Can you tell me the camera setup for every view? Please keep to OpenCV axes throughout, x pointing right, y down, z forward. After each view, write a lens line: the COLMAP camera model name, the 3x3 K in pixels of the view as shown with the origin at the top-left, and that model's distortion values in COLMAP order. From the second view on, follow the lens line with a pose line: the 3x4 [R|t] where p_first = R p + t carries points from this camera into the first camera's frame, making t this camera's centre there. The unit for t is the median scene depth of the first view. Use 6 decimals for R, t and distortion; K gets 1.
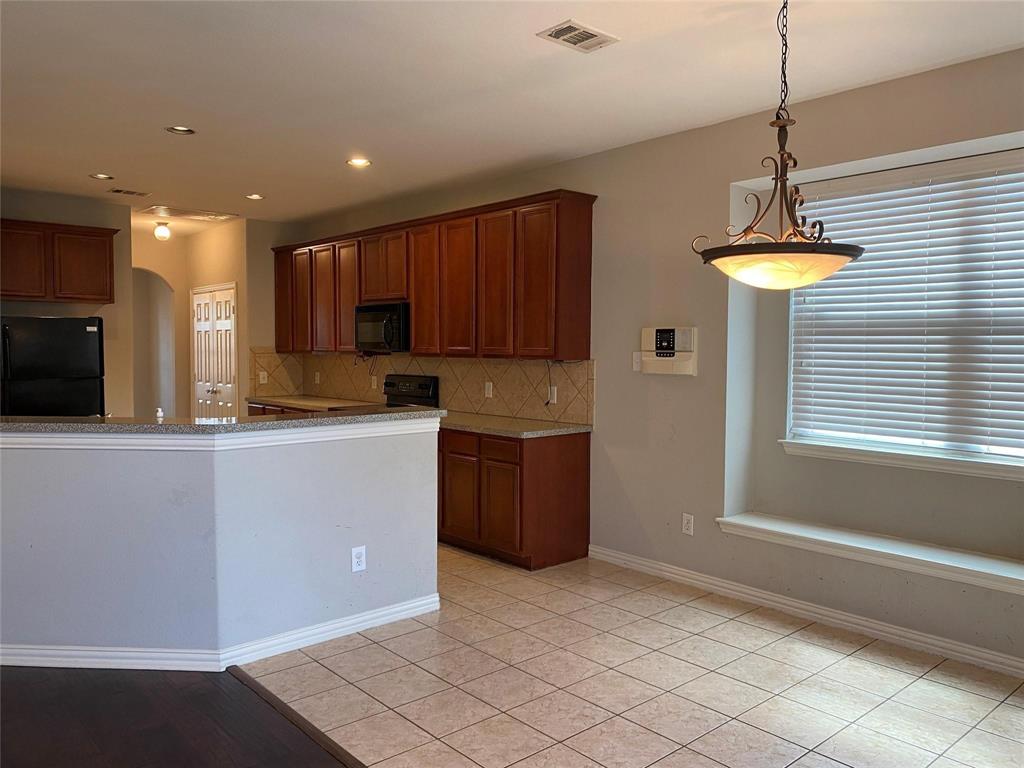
lens RADIAL K [[793.9, 0, 489.7], [0, 793.9, 390.5], [0, 0, 1]] dist [0.077429, -0.068692]
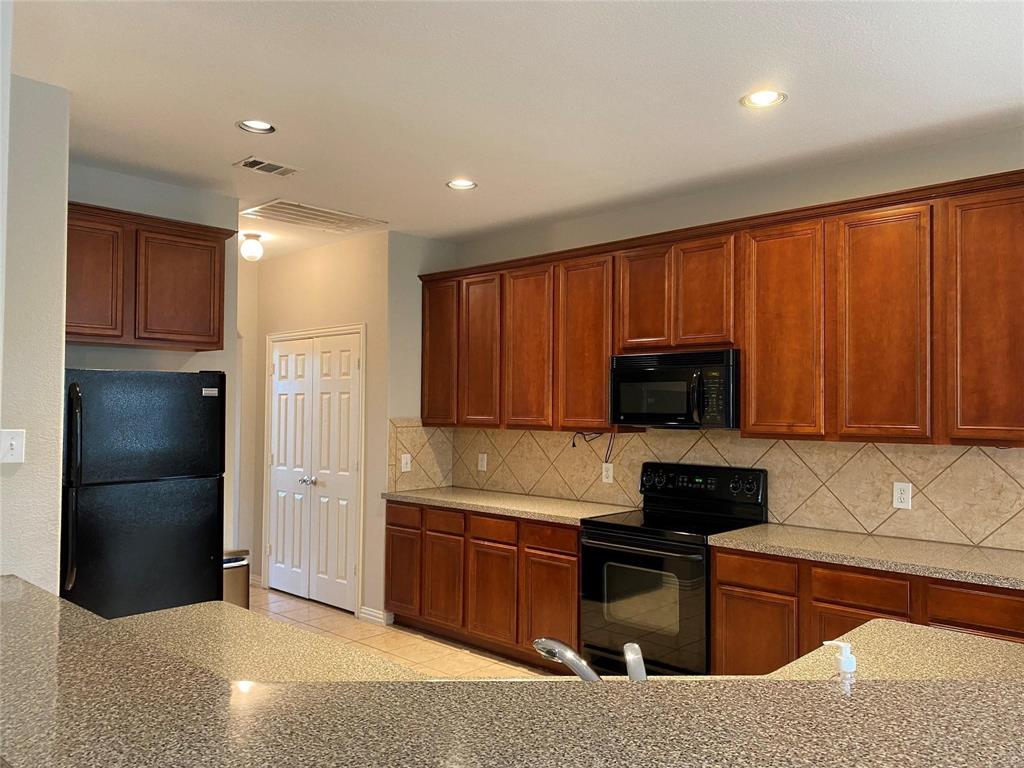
lens RADIAL K [[793.9, 0, 510.3], [0, 793.9, 379.1], [0, 0, 1]] dist [0.077429, -0.068692]
pose [[0.994340, 0.014561, 0.105242, -0.267016], [-0.003961, 0.994956, -0.100231, -0.019462], [-0.106171, 0.099246, 0.989383, 0.318090]]
